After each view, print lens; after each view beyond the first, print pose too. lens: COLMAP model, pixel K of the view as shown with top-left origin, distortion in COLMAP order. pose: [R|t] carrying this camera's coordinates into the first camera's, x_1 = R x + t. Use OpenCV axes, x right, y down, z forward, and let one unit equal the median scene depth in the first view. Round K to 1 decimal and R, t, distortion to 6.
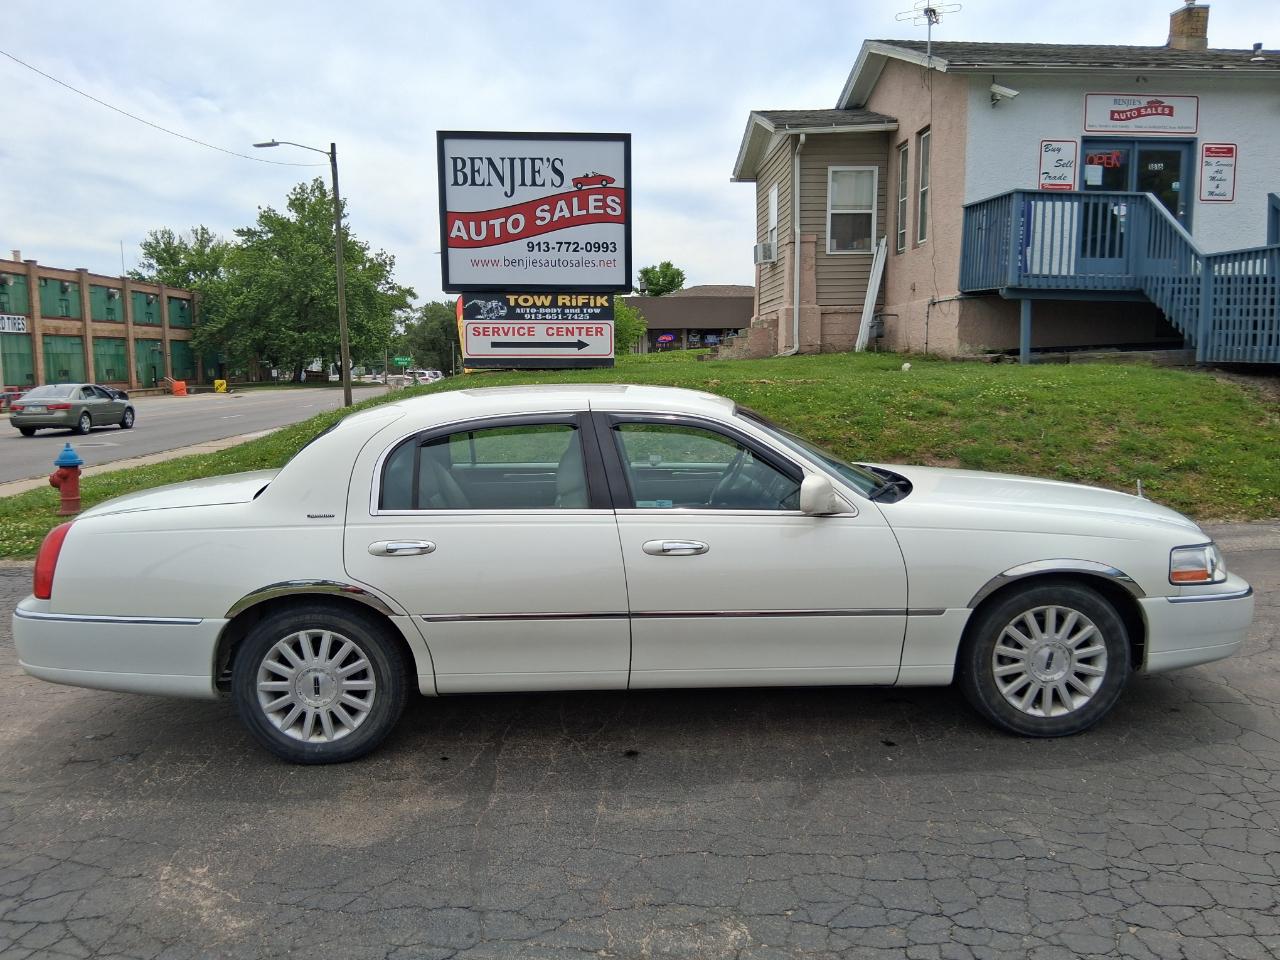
lens RADIAL K [[973.9, 0, 630.5], [0, 973.9, 479.1], [0, 0, 1]] dist [0.069117, -0.108501]
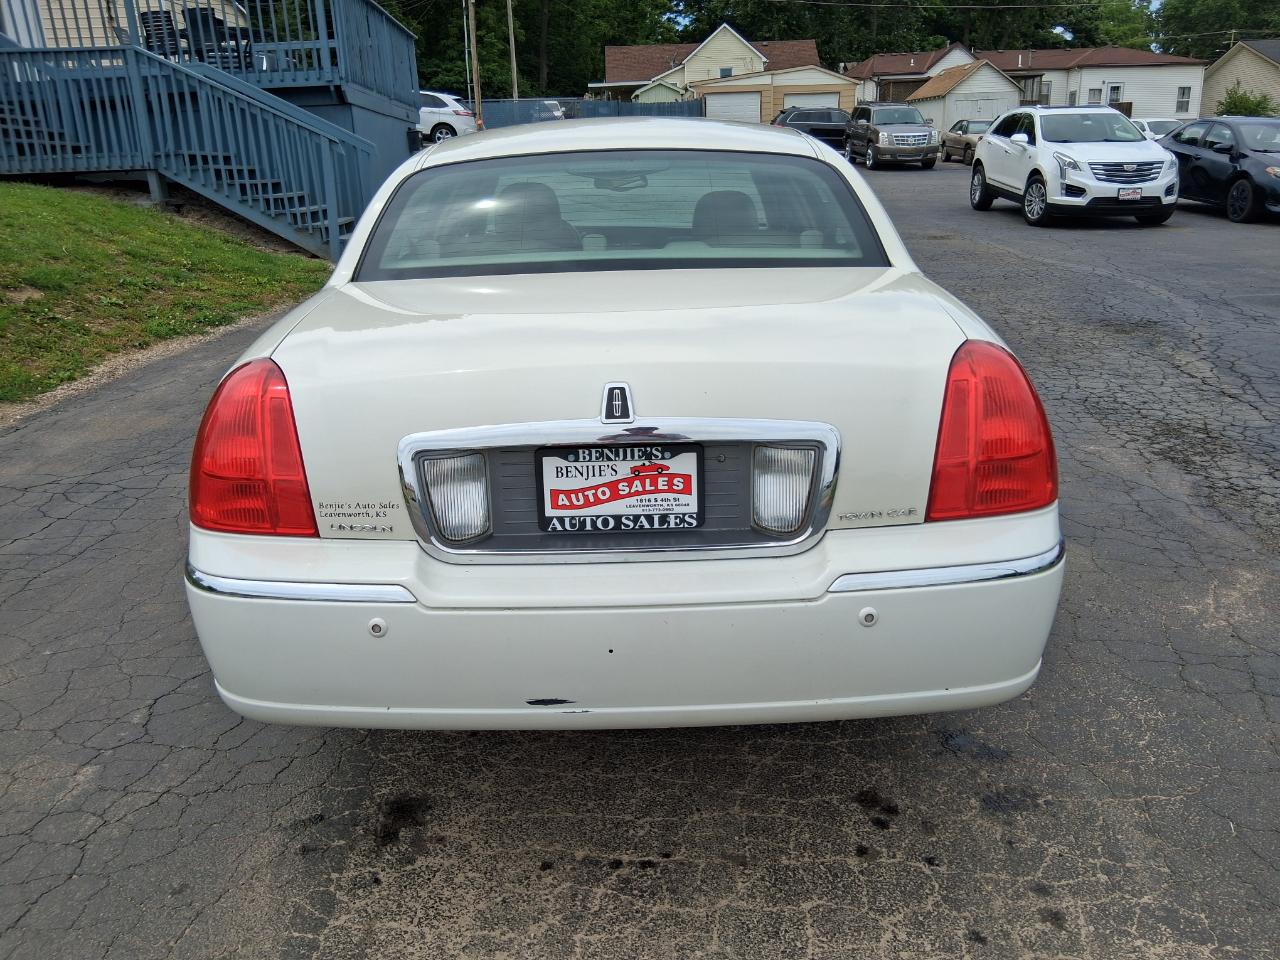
lens RADIAL K [[973.9, 0, 630.5], [0, 973.9, 479.1], [0, 0, 1]] dist [0.069117, -0.108501]
pose [[0.024293, -0.291564, 0.956243, -0.282438], [0.155807, 0.945941, 0.284465, -0.014915], [-0.987489, 0.142079, 0.068408, 0.310985]]
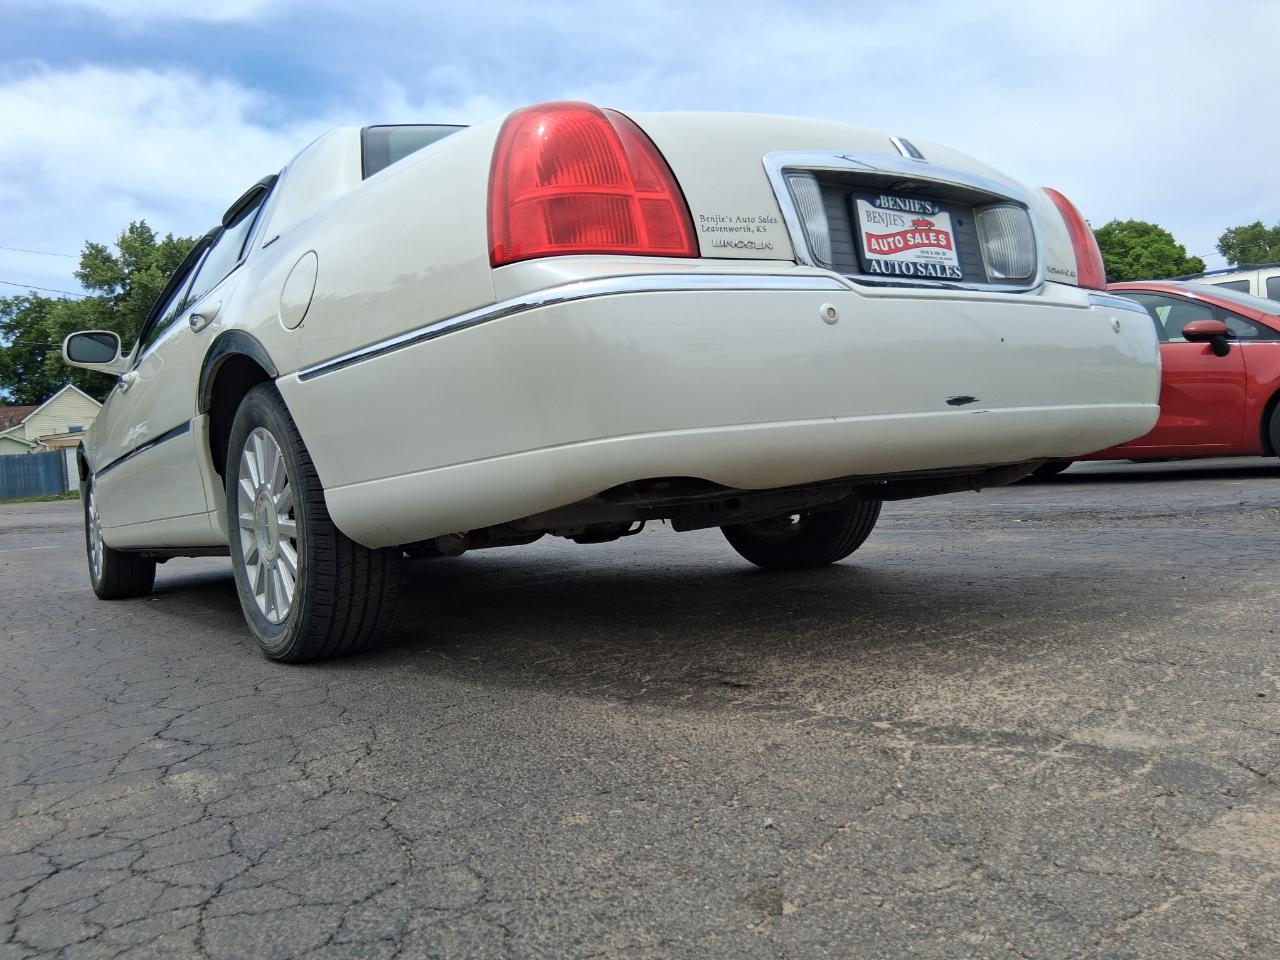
lens RADIAL K [[973.9, 0, 630.5], [0, 973.9, 479.1], [0, 0, 1]] dist [0.069117, -0.108501]
pose [[-0.560796, 0.074096, 0.824632, -0.250665], [0.208431, 0.976545, 0.053999, 0.036049], [-0.801289, 0.202161, -0.563086, 0.427332]]
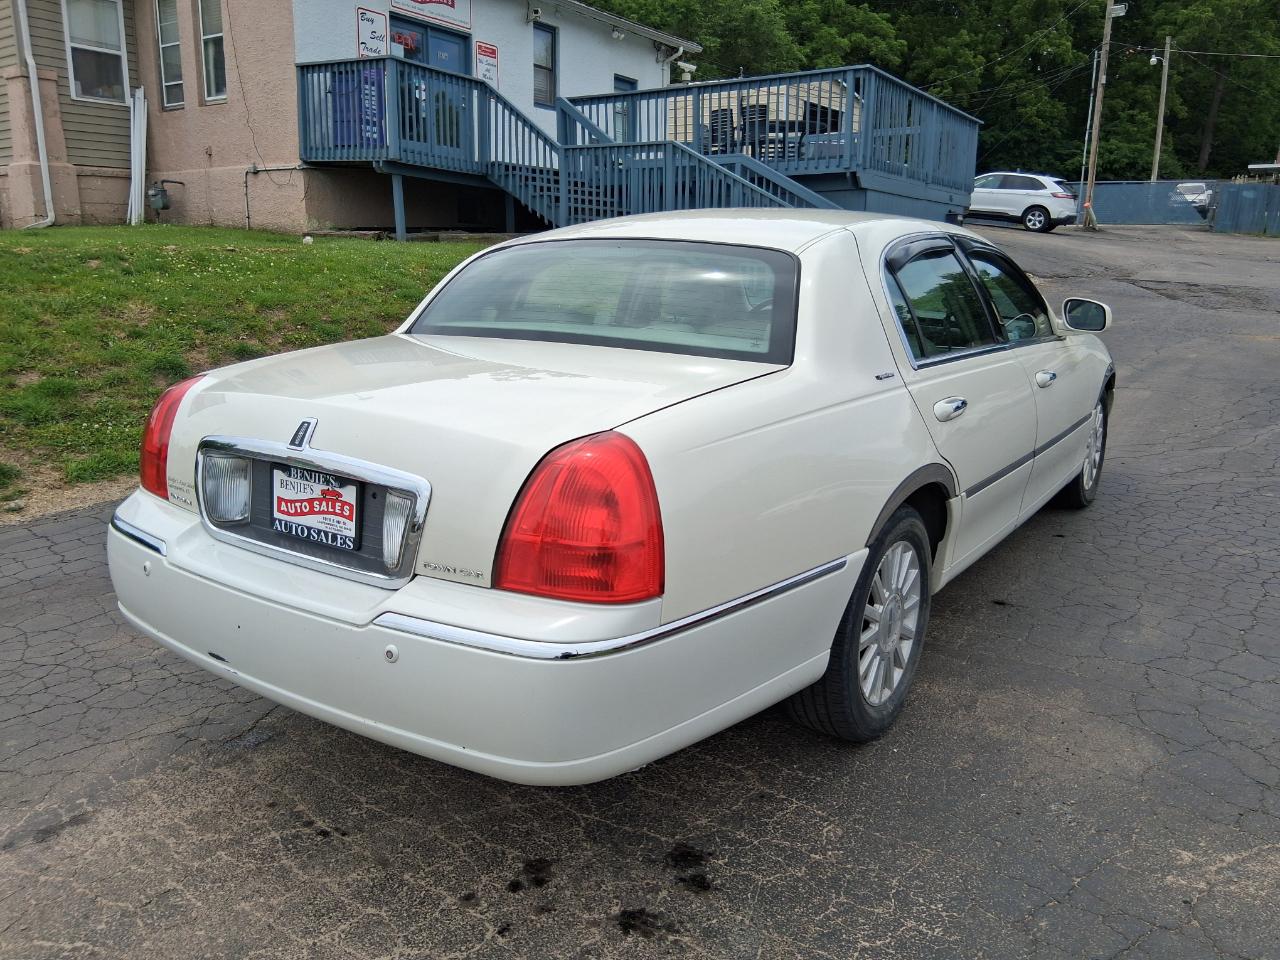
lens RADIAL K [[973.9, 0, 630.5], [0, 973.9, 479.1], [0, 0, 1]] dist [0.069117, -0.108501]
pose [[0.590256, -0.163631, 0.790457, -0.255741], [0.084746, 0.986389, 0.140908, -0.000552], [-0.802755, -0.016184, 0.596089, 0.195183]]
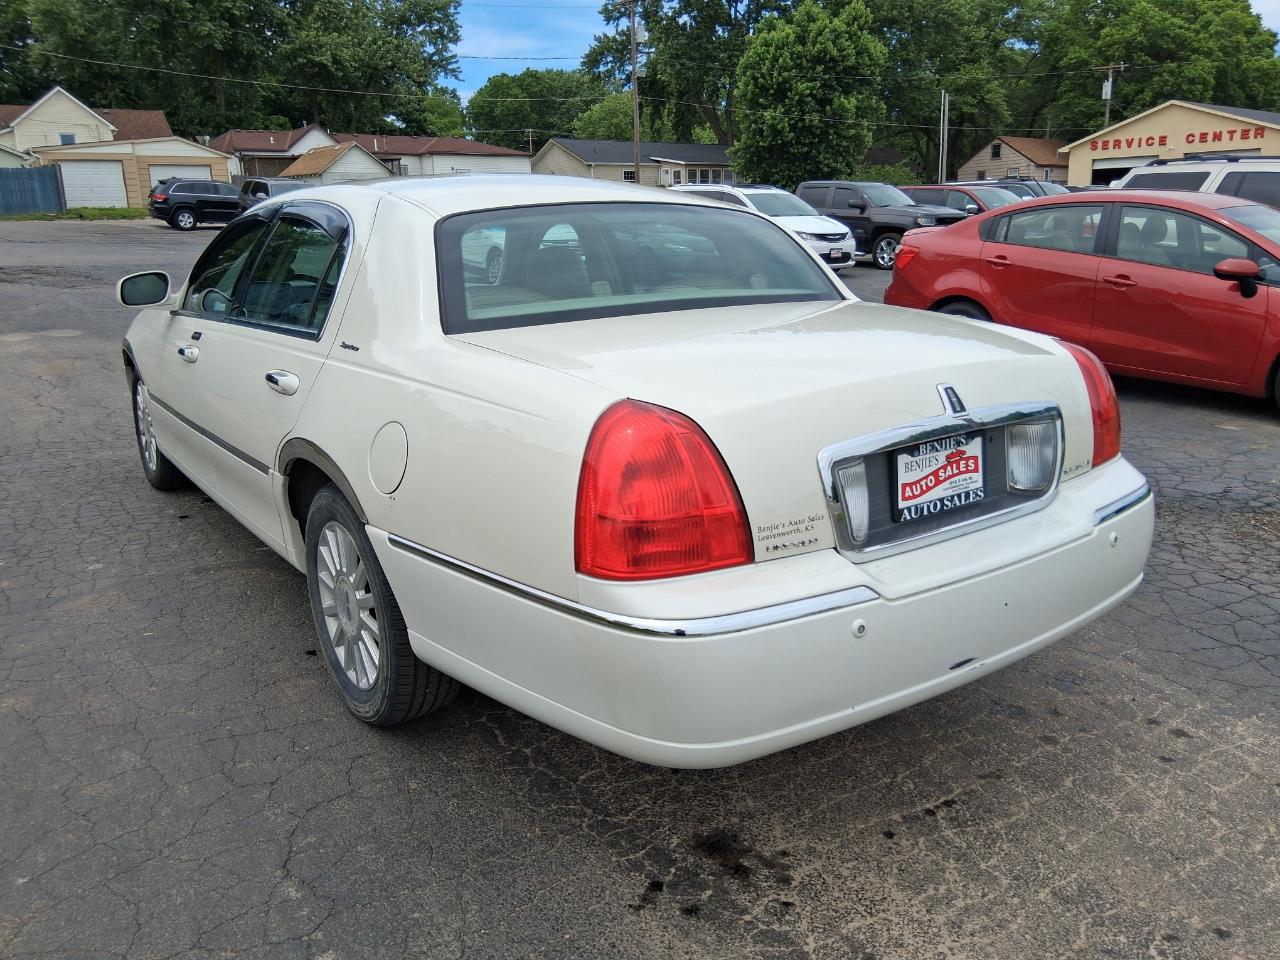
lens RADIAL K [[973.9, 0, 630.5], [0, 973.9, 479.1], [0, 0, 1]] dist [0.069117, -0.108501]
pose [[-0.556659, -0.182501, 0.810447, -0.257936], [0.137310, 0.941940, 0.306423, -0.028753], [-0.819314, 0.281856, -0.499281, 0.427688]]
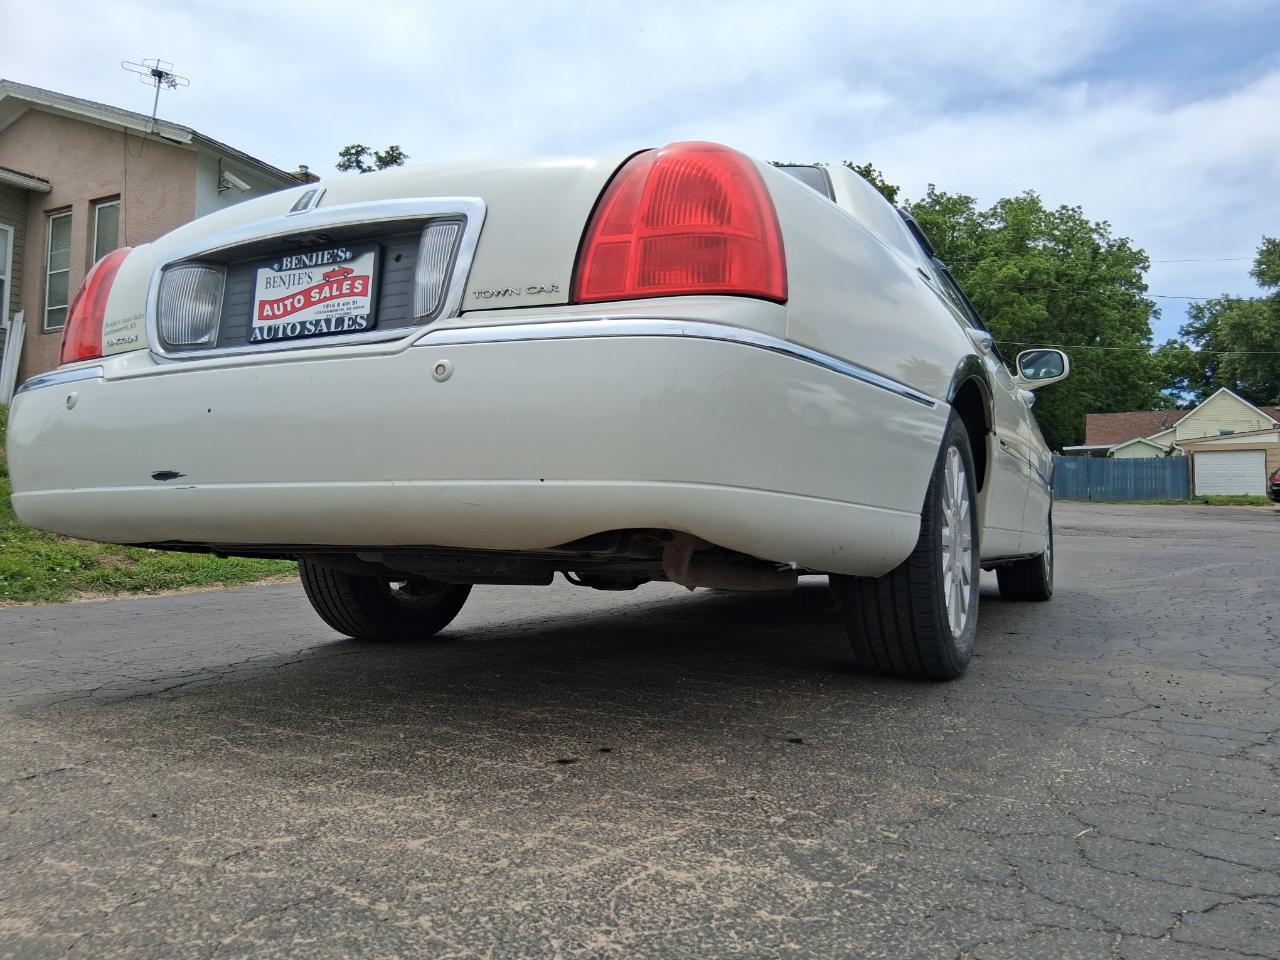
lens RADIAL K [[973.9, 0, 630.5], [0, 973.9, 479.1], [0, 0, 1]] dist [0.069117, -0.108501]
pose [[0.476687, 0.072712, 0.876061, -0.252077], [0.095972, 0.986312, -0.134084, 0.061411], [-0.873819, 0.147993, 0.463184, 0.235548]]
